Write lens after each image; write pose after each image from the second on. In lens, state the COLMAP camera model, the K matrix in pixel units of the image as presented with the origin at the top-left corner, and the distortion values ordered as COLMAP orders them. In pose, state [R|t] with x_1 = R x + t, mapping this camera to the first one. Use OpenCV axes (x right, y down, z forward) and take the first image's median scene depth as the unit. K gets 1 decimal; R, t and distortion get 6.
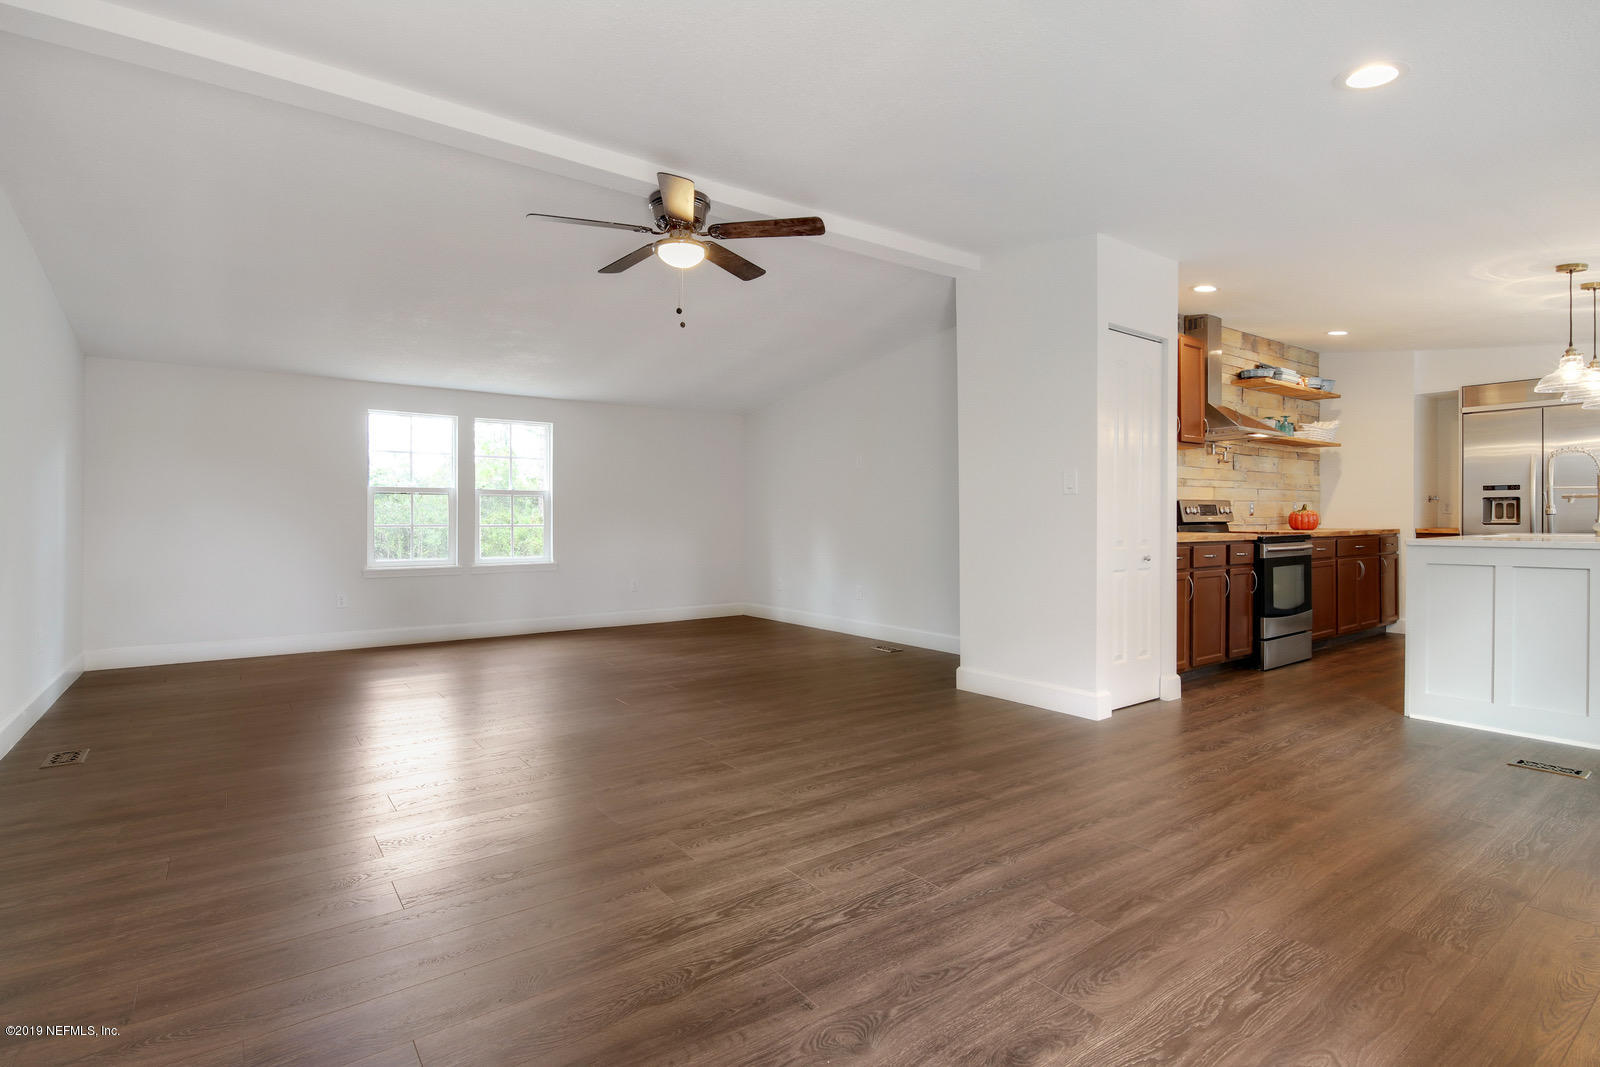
lens RADIAL K [[743.2, 0, 800.0], [0, 743.2, 533.5], [0, 0, 1]] dist [0.017694, -0.012394]
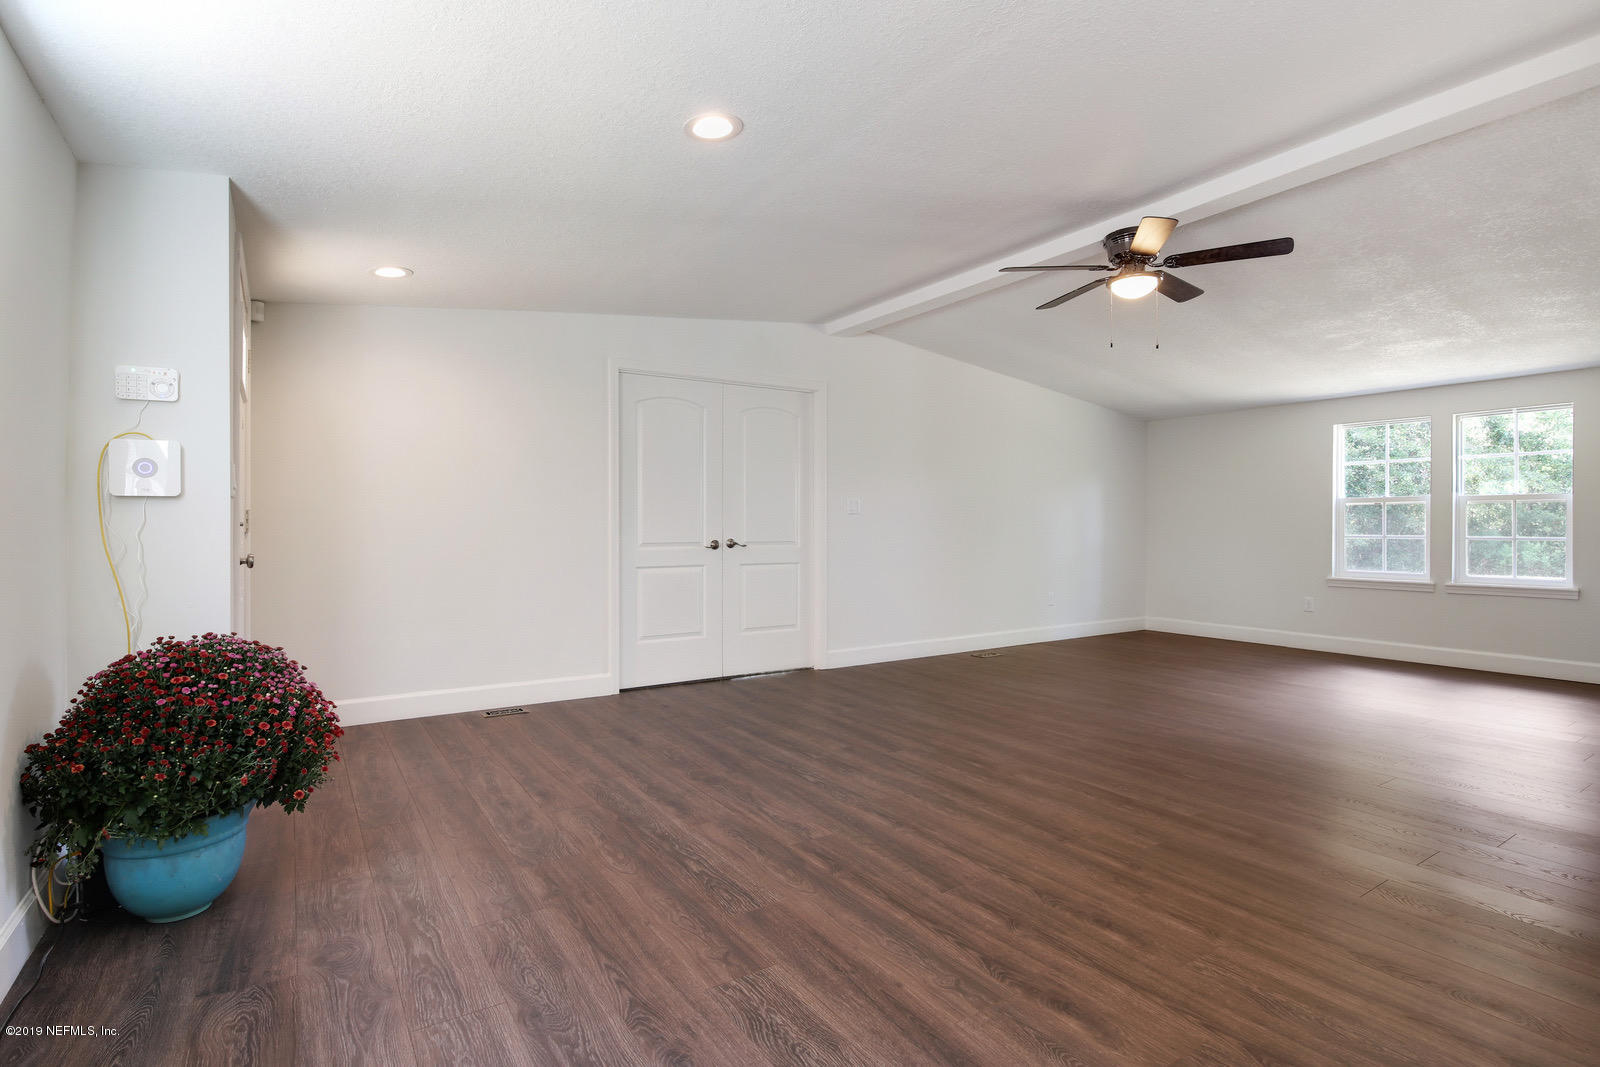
lens RADIAL K [[743.2, 0, 800.0], [0, 743.2, 533.5], [0, 0, 1]] dist [0.017694, -0.012394]
pose [[-0.019192, 0.002957, -0.999811, 1.352392], [-0.018004, 0.999832, 0.003302, -0.010753], [0.999654, 0.018064, -0.019136, 0.821473]]
